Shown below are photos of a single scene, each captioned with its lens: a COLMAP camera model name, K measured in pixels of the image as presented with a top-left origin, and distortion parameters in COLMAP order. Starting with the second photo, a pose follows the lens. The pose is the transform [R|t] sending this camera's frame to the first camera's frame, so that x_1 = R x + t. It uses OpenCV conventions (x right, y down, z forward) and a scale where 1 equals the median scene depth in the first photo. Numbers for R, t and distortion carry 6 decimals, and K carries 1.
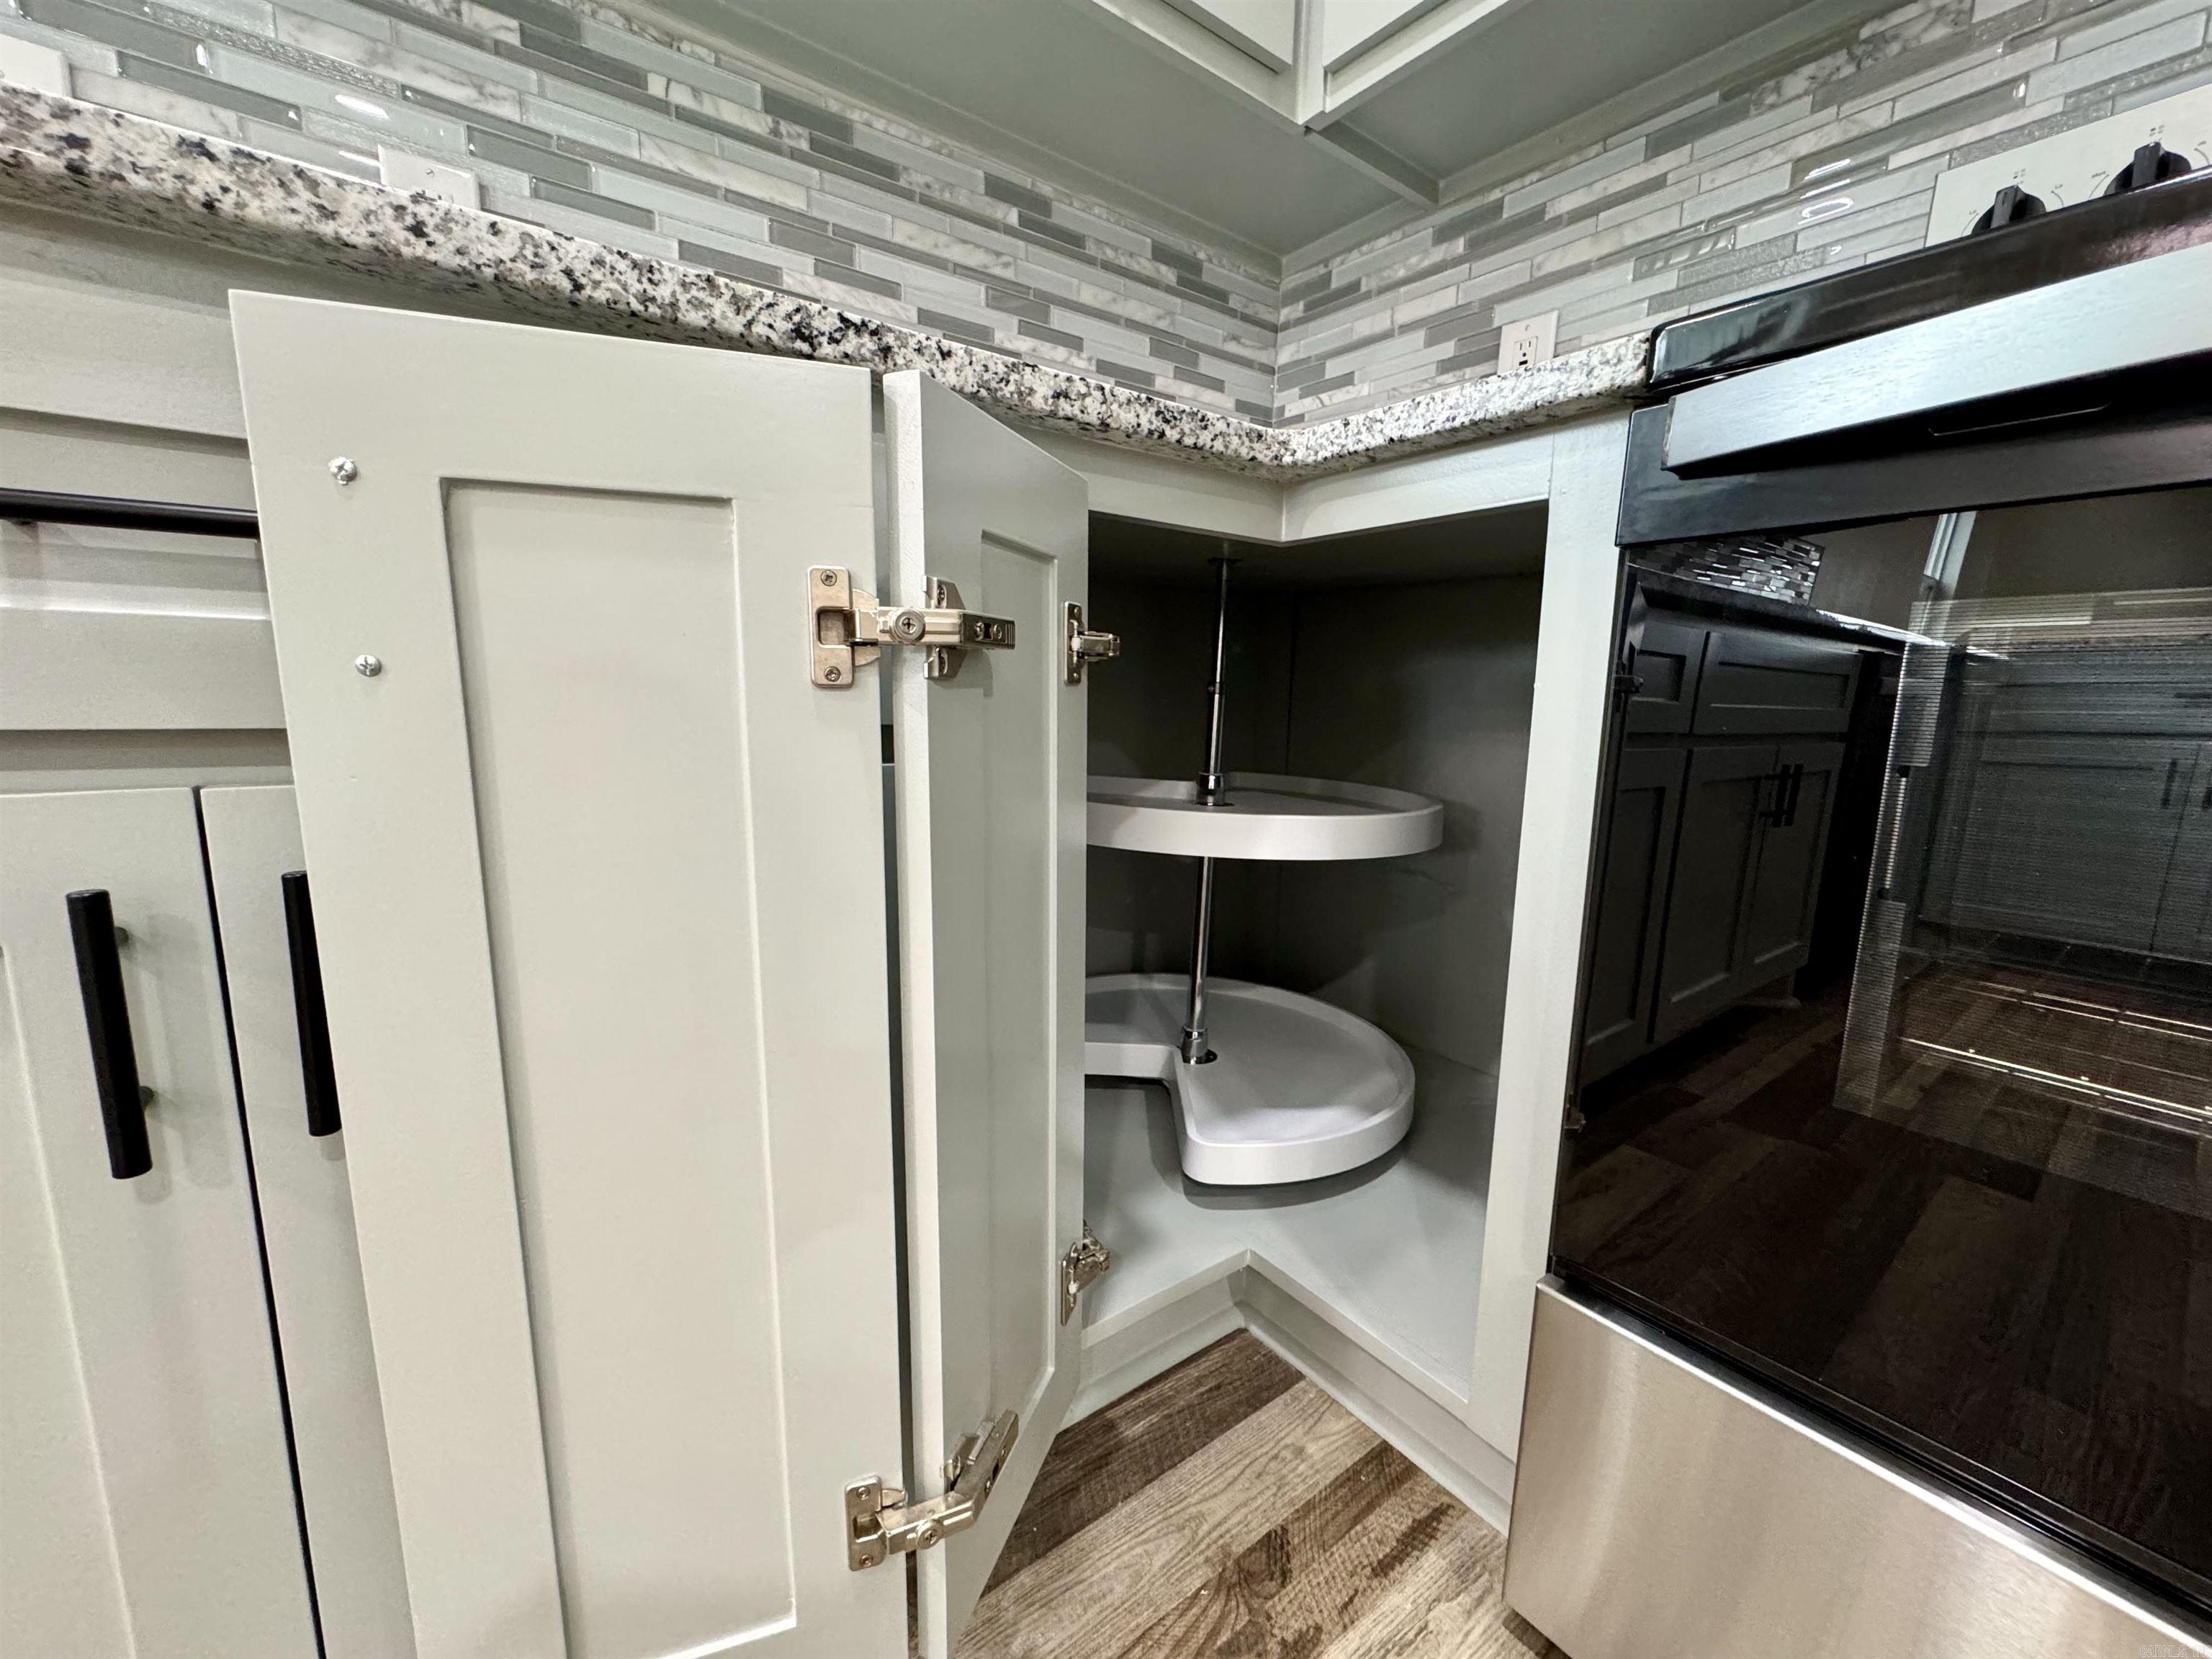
lens RADIAL K [[883.8, 0, 1106.0], [0, 883.8, 829.5], [0, 0, 1]] dist [-0.000959, 0.000087]
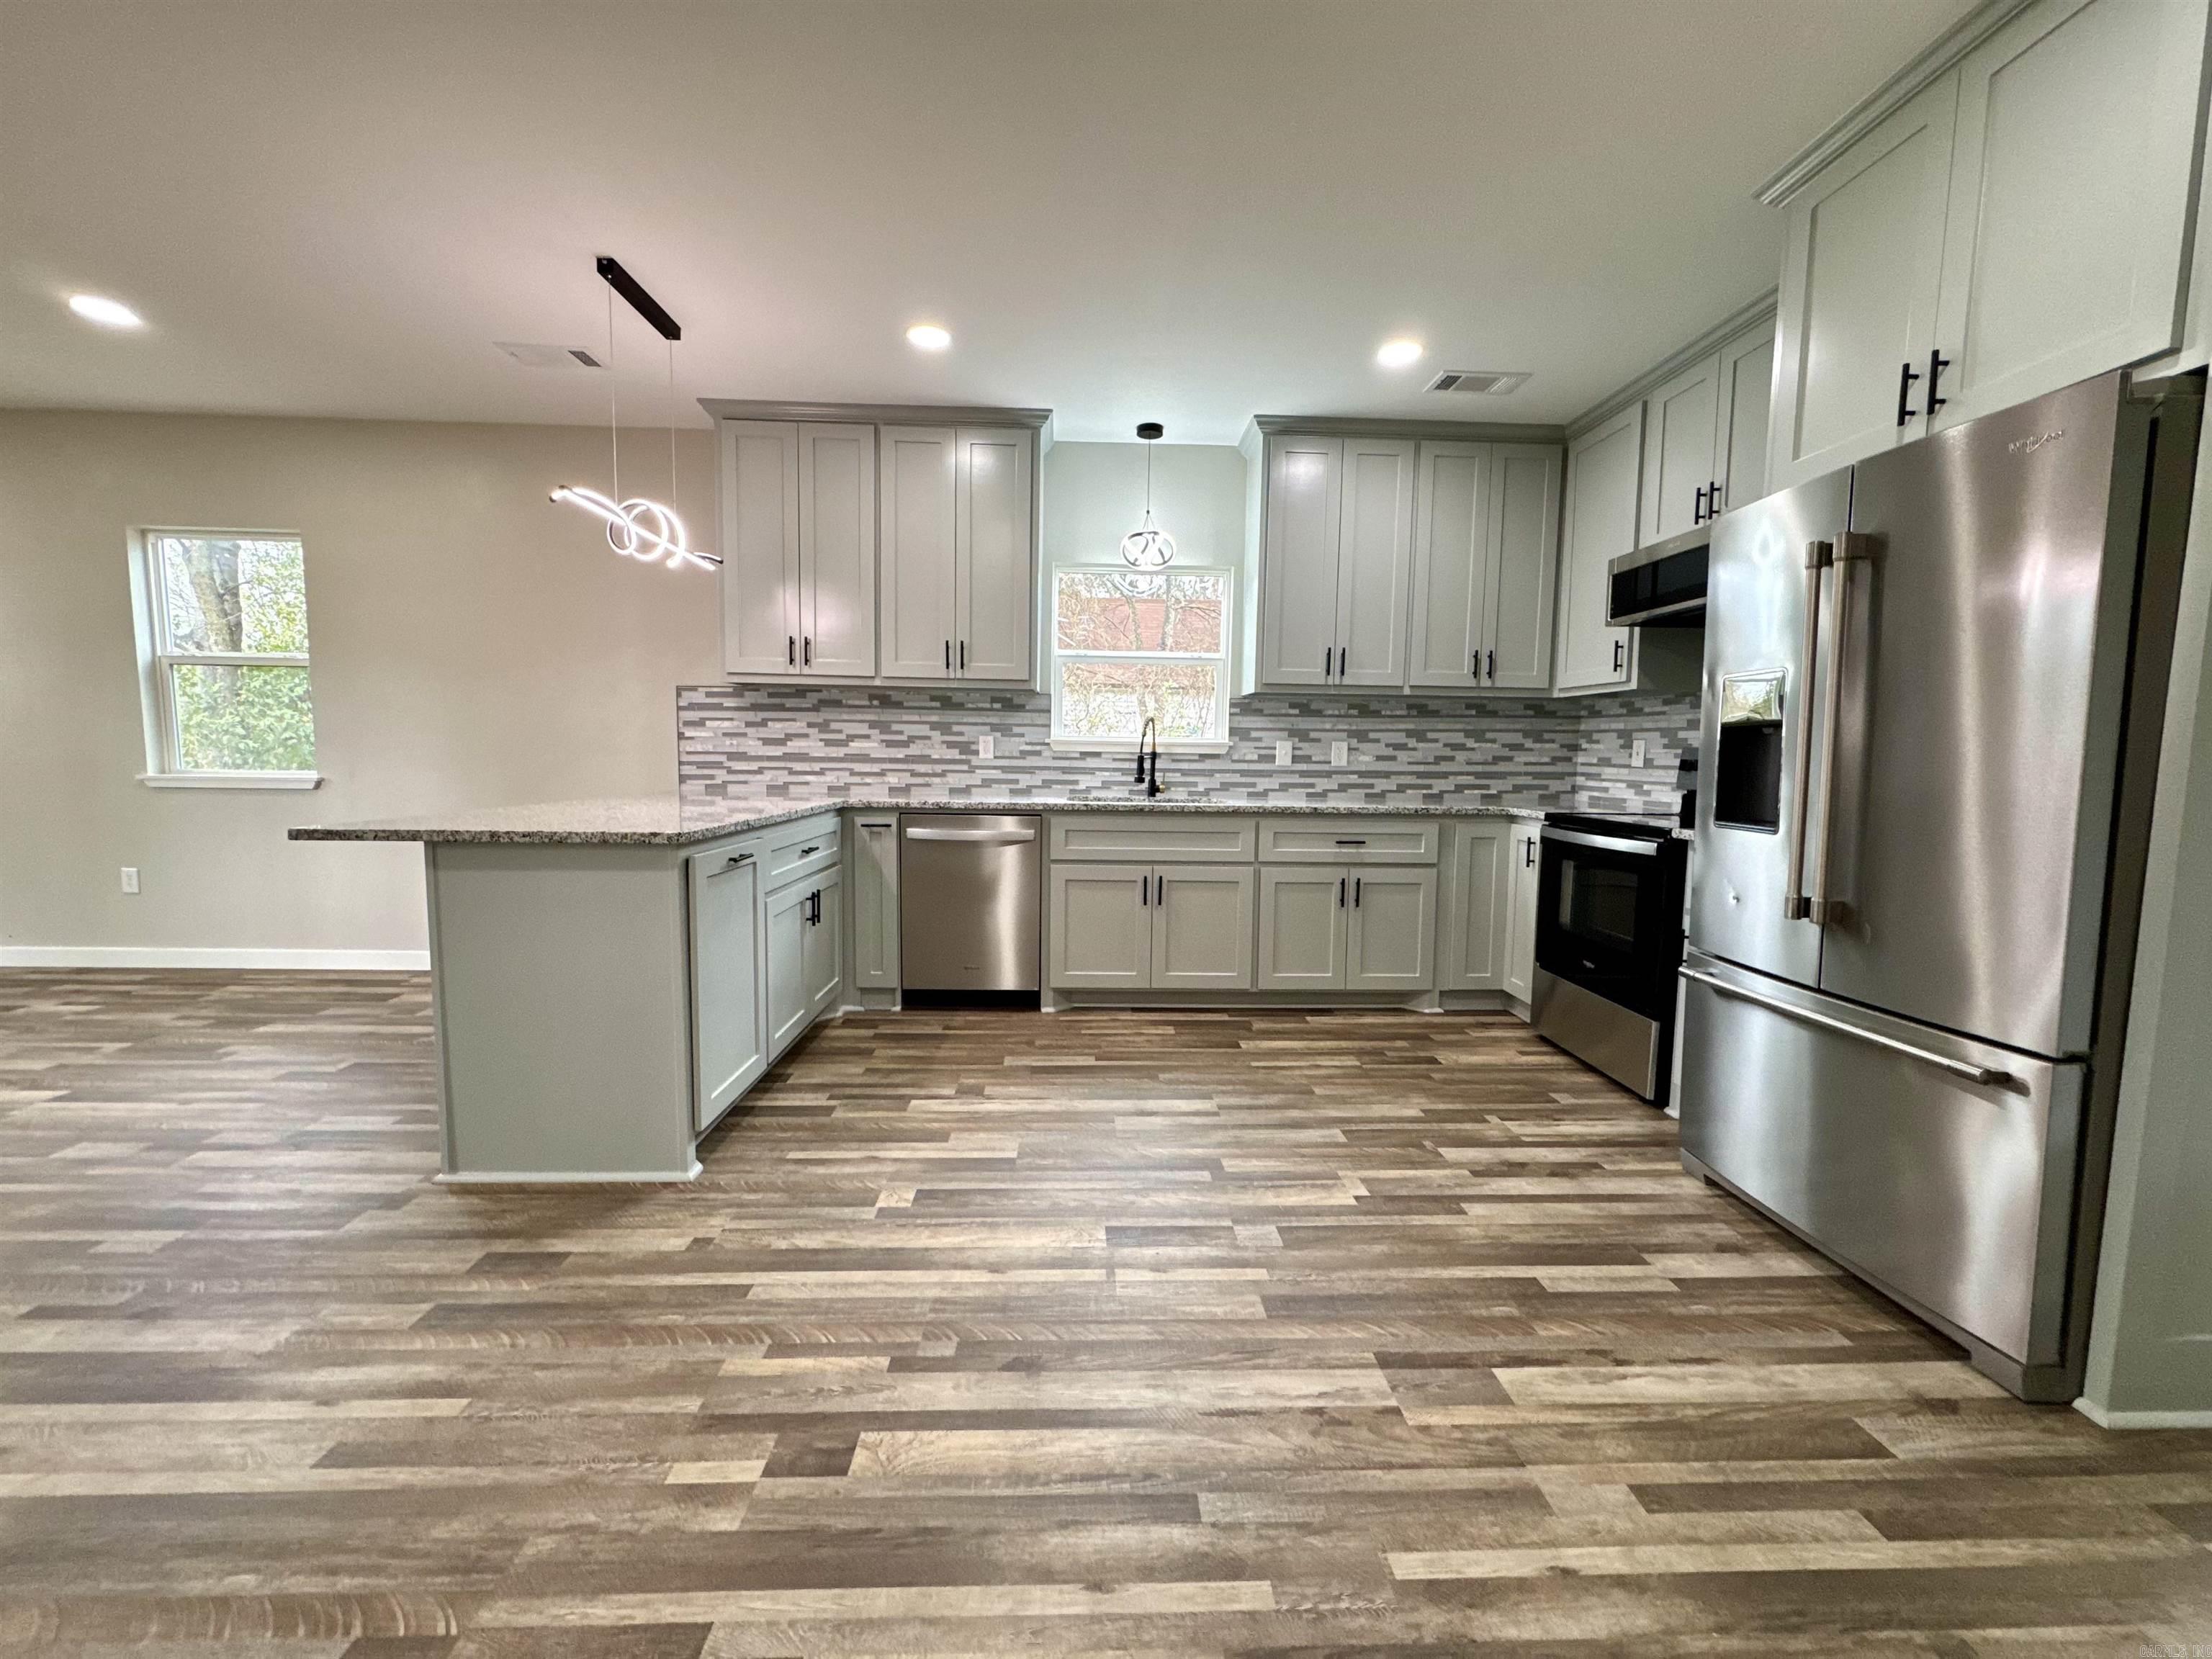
lens RADIAL K [[883.8, 0, 1106.0], [0, 883.8, 829.5], [0, 0, 1]] dist [-0.000959, 0.000087]
pose [[0.813297, 0.052726, -0.579455, 0.741137], [-0.097230, 0.994198, -0.046003, 0.081922], [0.573668, 0.093754, 0.813705, -2.575169]]
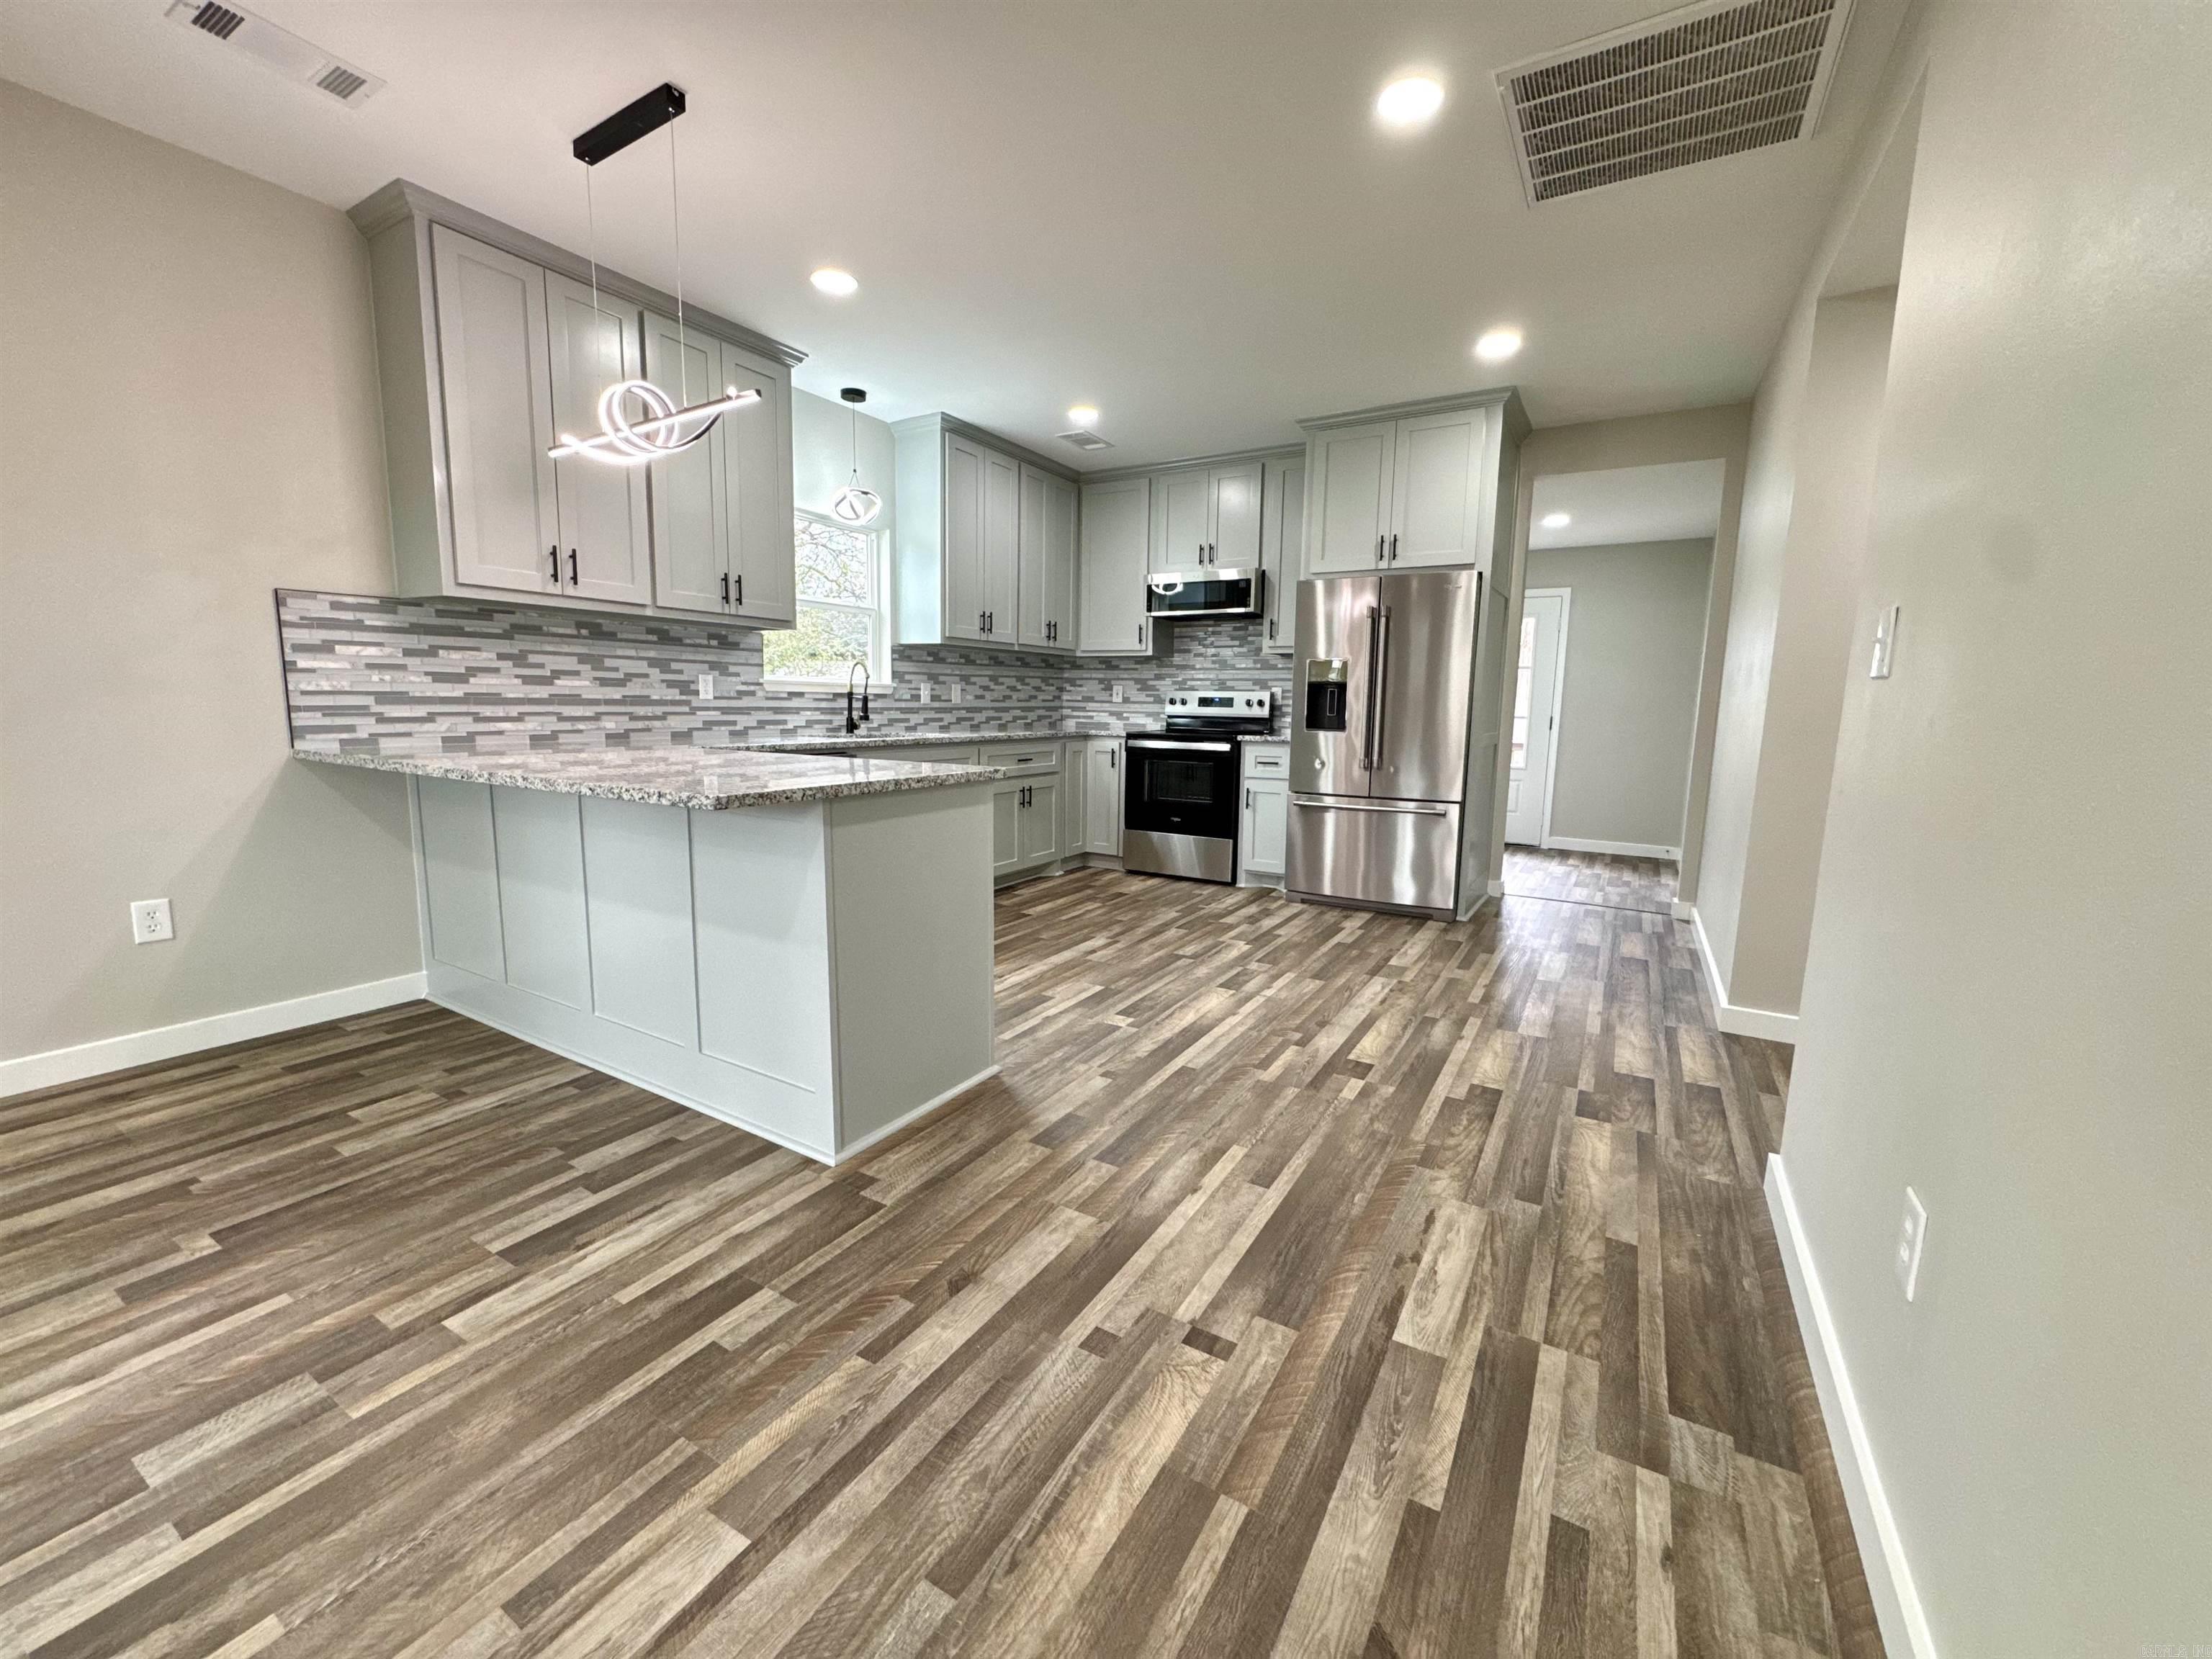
lens RADIAL K [[883.8, 0, 1106.0], [0, 883.8, 829.5], [0, 0, 1]] dist [-0.000959, 0.000087]
pose [[0.928245, -0.050061, 0.368587, -1.447363], [0.052744, 0.998604, 0.002798, 0.232640], [-0.368212, 0.016843, 0.929589, -3.563871]]
